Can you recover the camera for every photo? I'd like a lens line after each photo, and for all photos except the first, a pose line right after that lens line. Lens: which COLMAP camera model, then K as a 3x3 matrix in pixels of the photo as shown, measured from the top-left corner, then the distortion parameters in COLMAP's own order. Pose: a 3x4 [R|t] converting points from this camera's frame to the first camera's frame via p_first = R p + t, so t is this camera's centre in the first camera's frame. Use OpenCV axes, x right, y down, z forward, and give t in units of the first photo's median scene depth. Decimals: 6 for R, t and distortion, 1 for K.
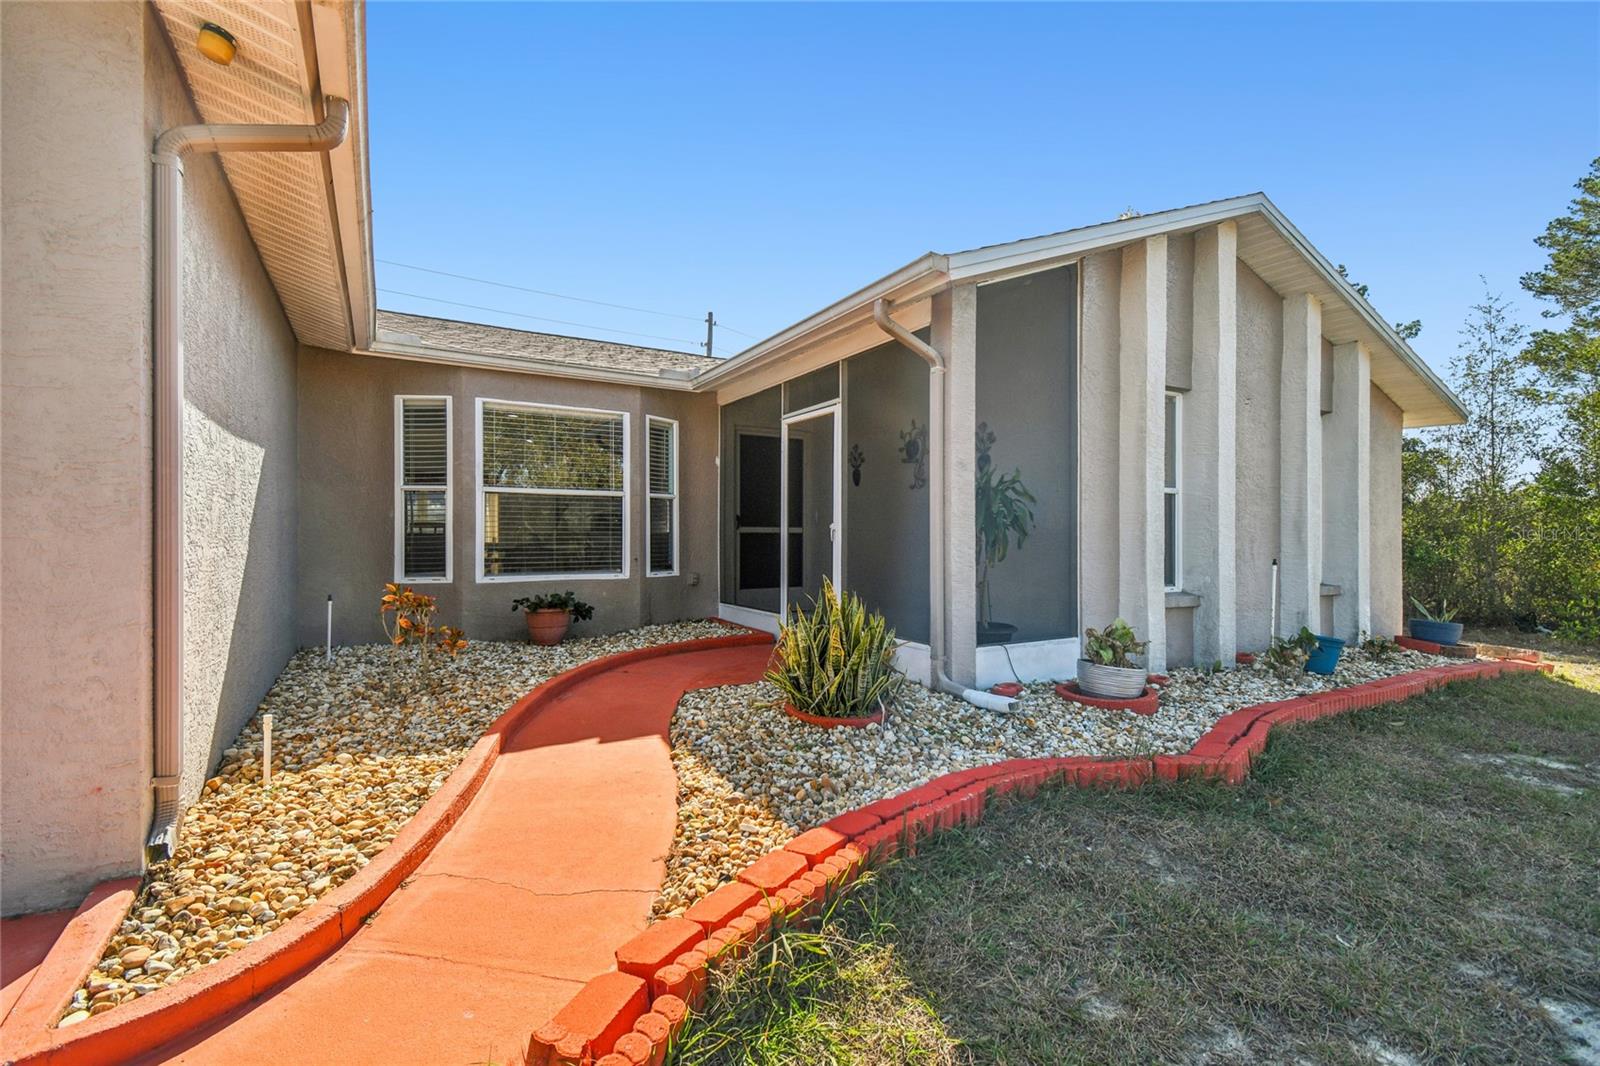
lens RADIAL K [[692.7, 0, 798.1], [0, 692.7, 530.7], [0, 0, 1]] dist [0.009299, -0.016786]
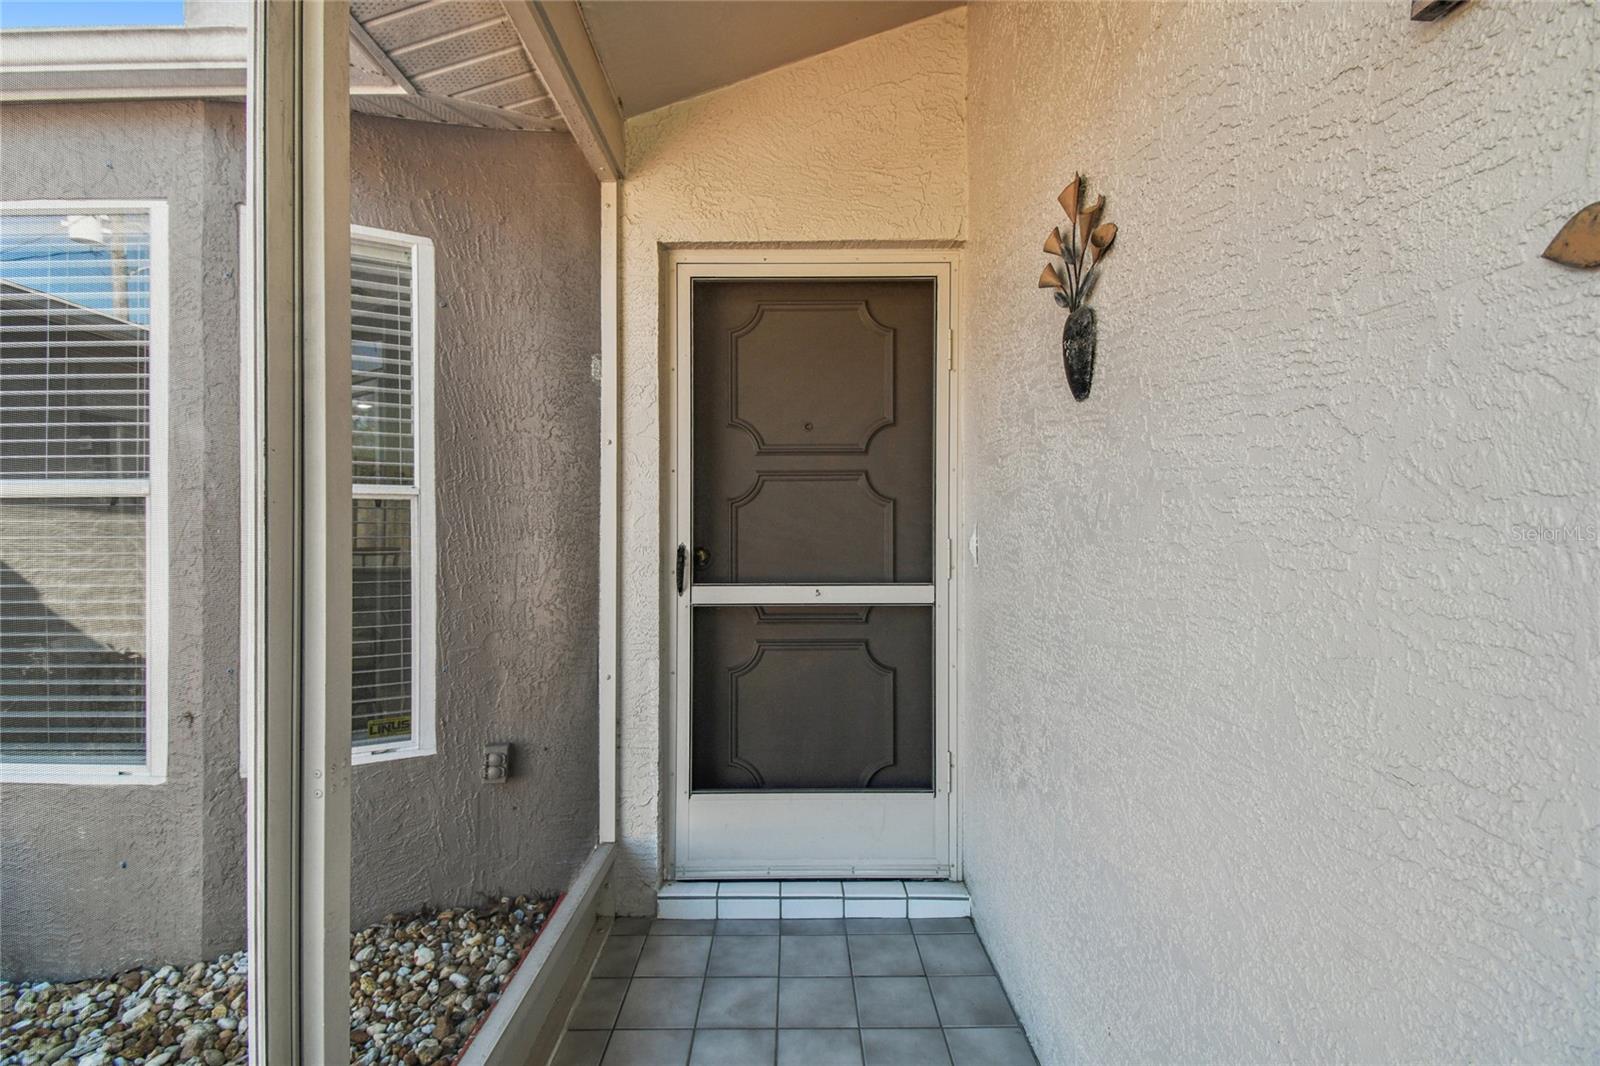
lens RADIAL K [[639.9, 0, 793.4], [0, 639.9, 521.0], [0, 0, 1]] dist [-0.001043, -0.000107]
pose [[0.857941, 0.003421, -0.513737, 0.120660], [0.001274, 0.999961, 0.008786, -0.044577], [0.513747, -0.008193, 0.857903, 0.979586]]
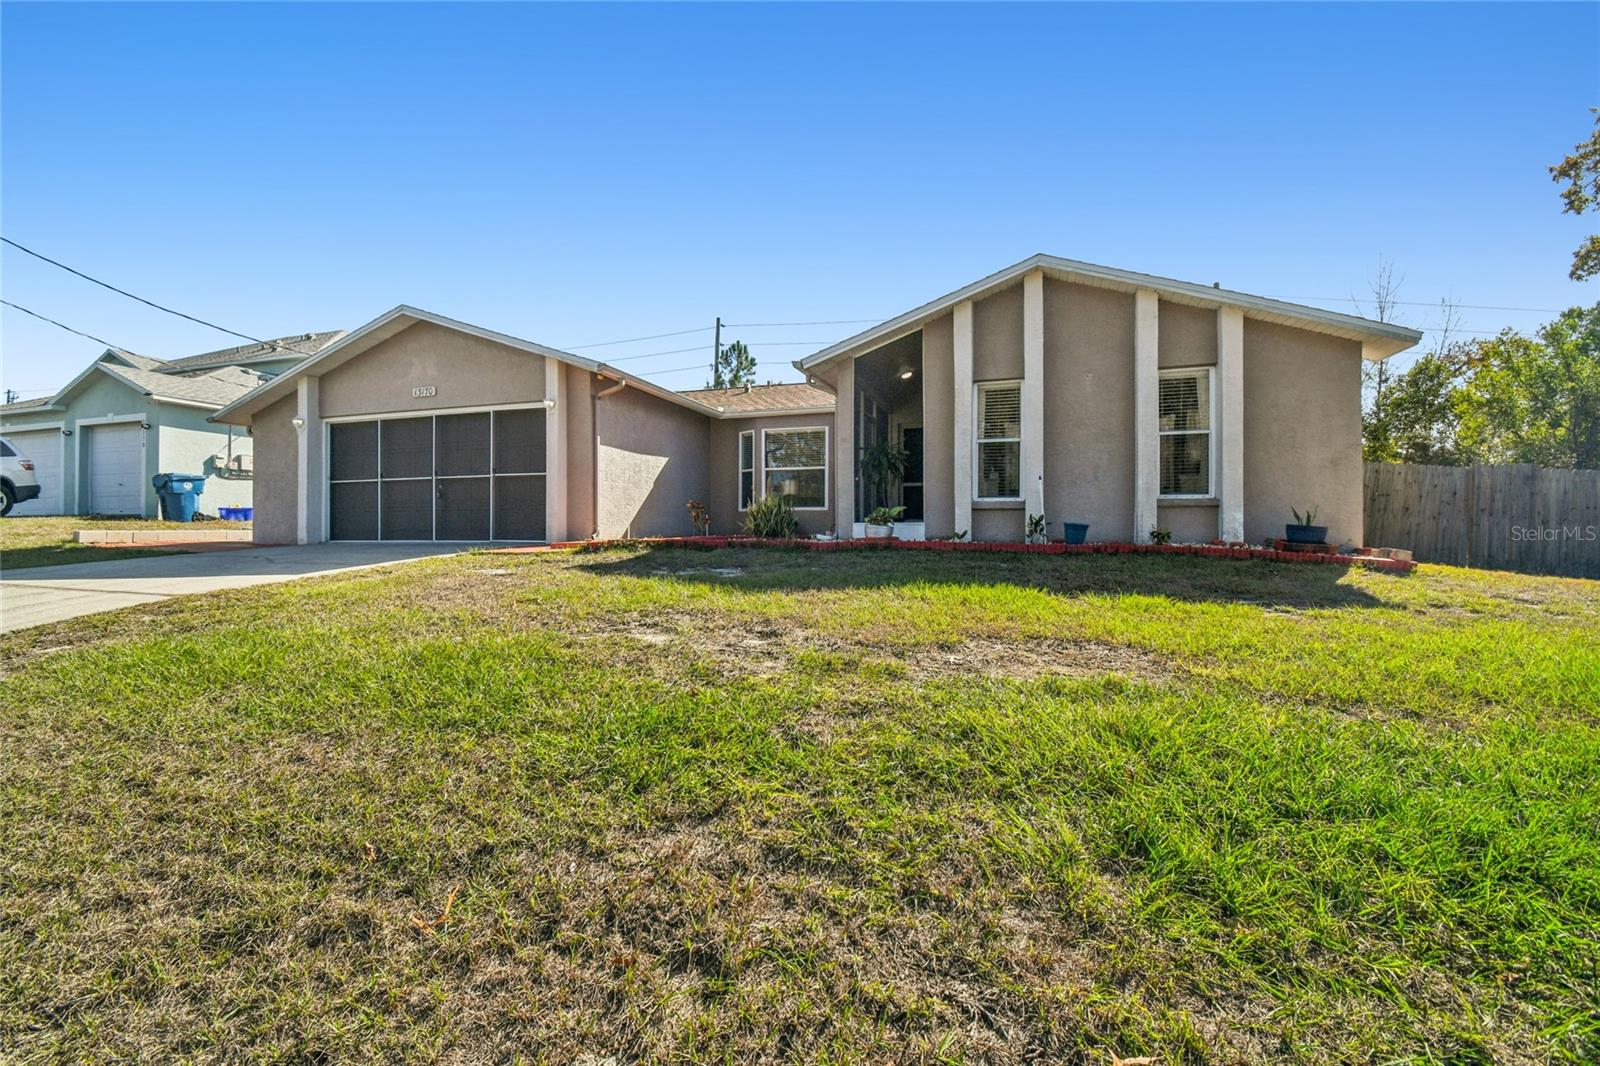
lens RADIAL K [[692.7, 0, 798.1], [0, 692.7, 530.7], [0, 0, 1]] dist [0.009299, -0.016786]
pose [[0.669125, -0.003499, -0.743141, 1.268735], [0.005064, 0.999987, -0.000148, 0.138530], [0.743132, -0.003664, 0.669135, -0.421965]]
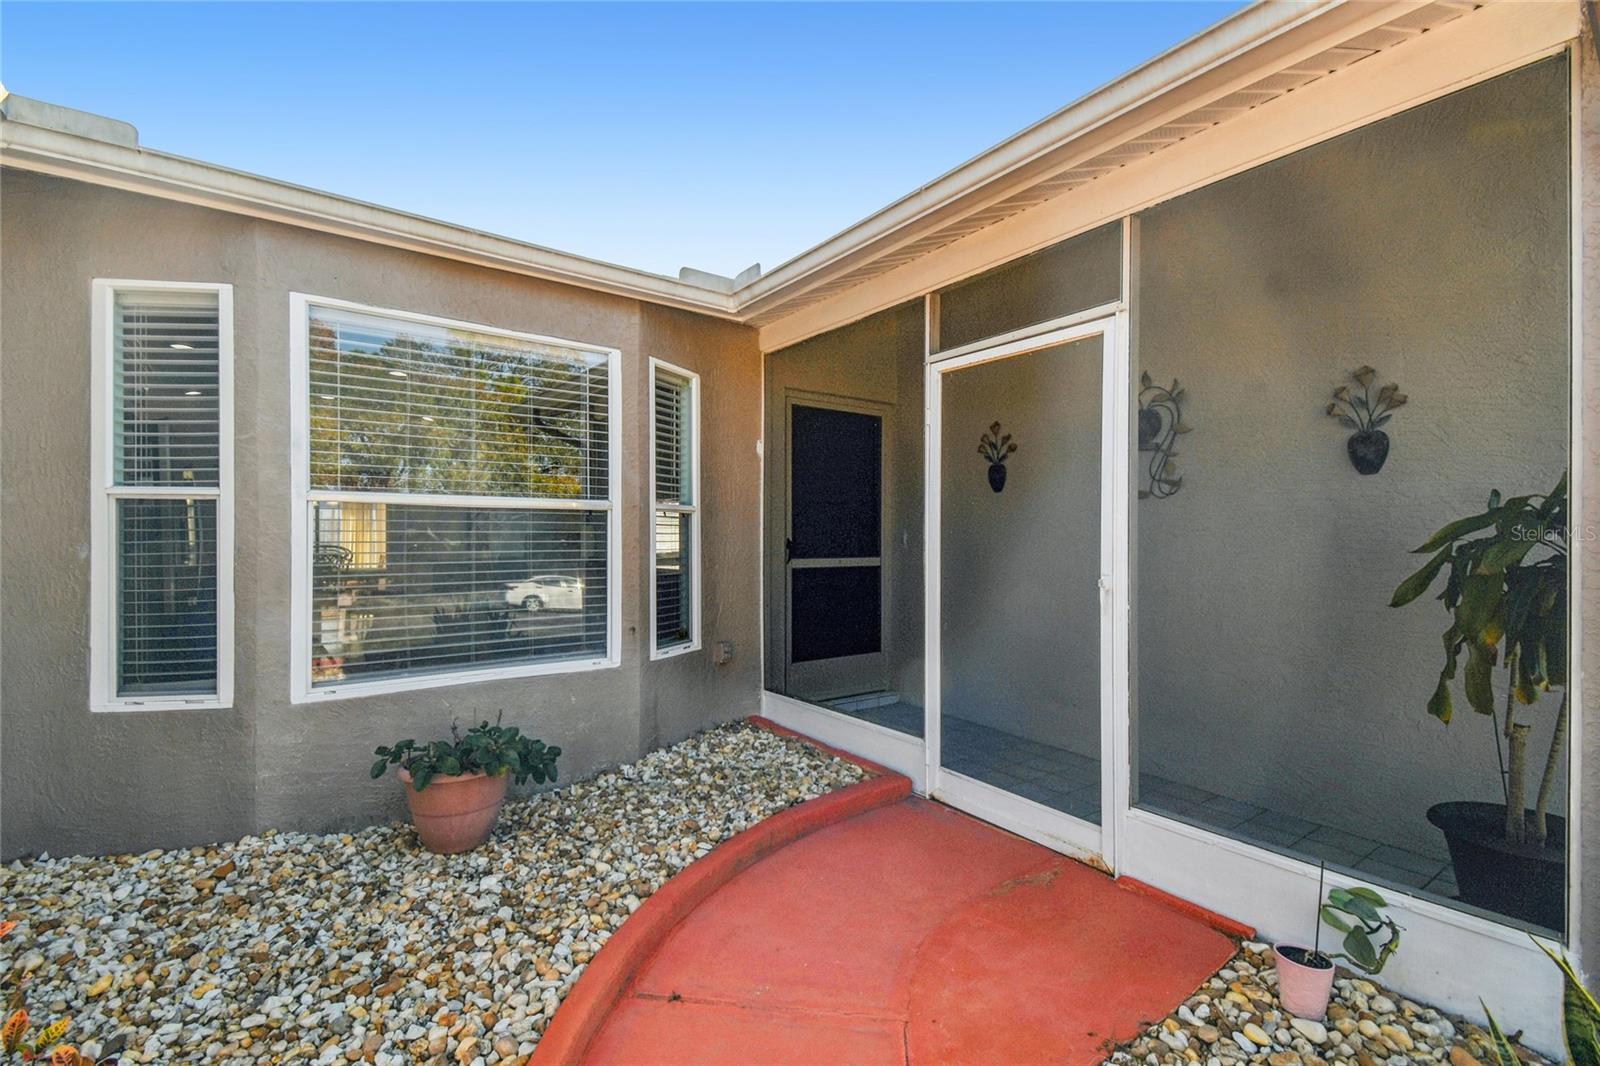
lens RADIAL K [[702.3, 0, 771.5], [0, 702.3, 534.3], [0, 0, 1]] dist [0.078305, -0.043967]
pose [[0.997441, 0.002758, 0.071440, -0.180864], [-0.003106, 0.999984, 0.004754, -0.037105], [-0.071426, -0.004964, 0.997434, 0.494521]]
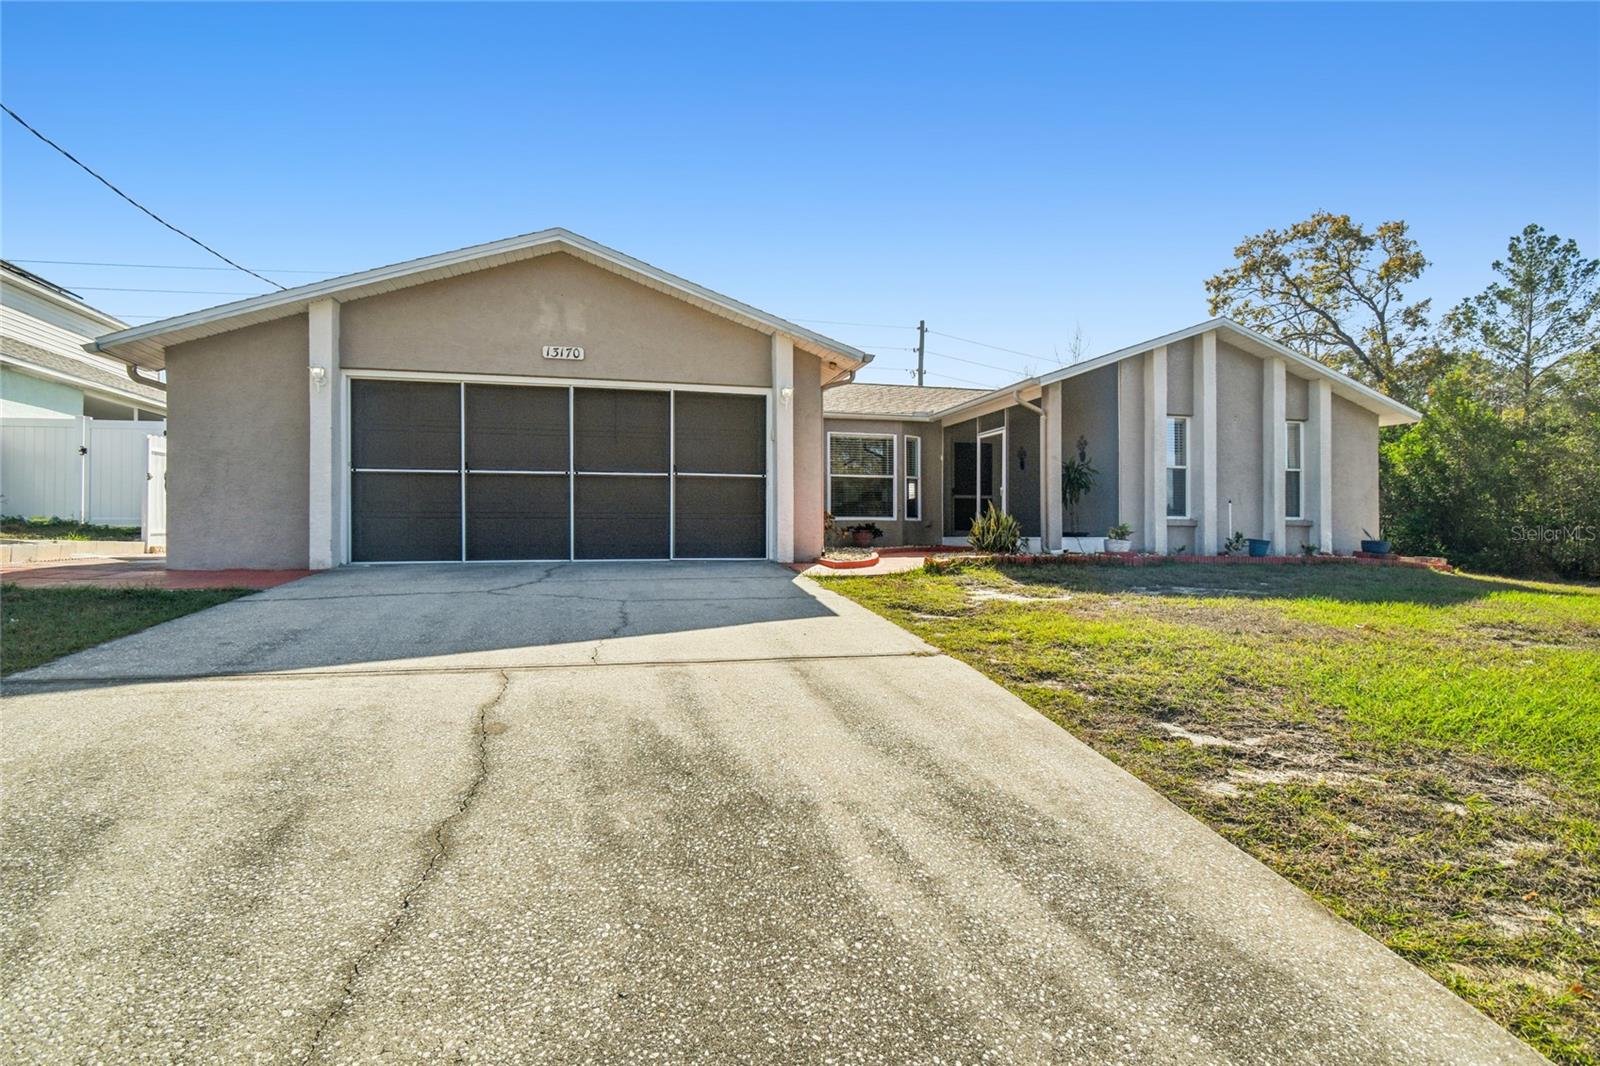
lens RADIAL K [[741.9, 0, 800.0], [0, 741.9, 533.0], [0, 0, 1]] dist [-0.001447, -0.000172]
pose [[0.961209, -0.000272, -0.275819, 0.073823], [0.001475, 0.999990, 0.004154, 0.102987], [0.275815, -0.004400, 0.961201, -1.150851]]
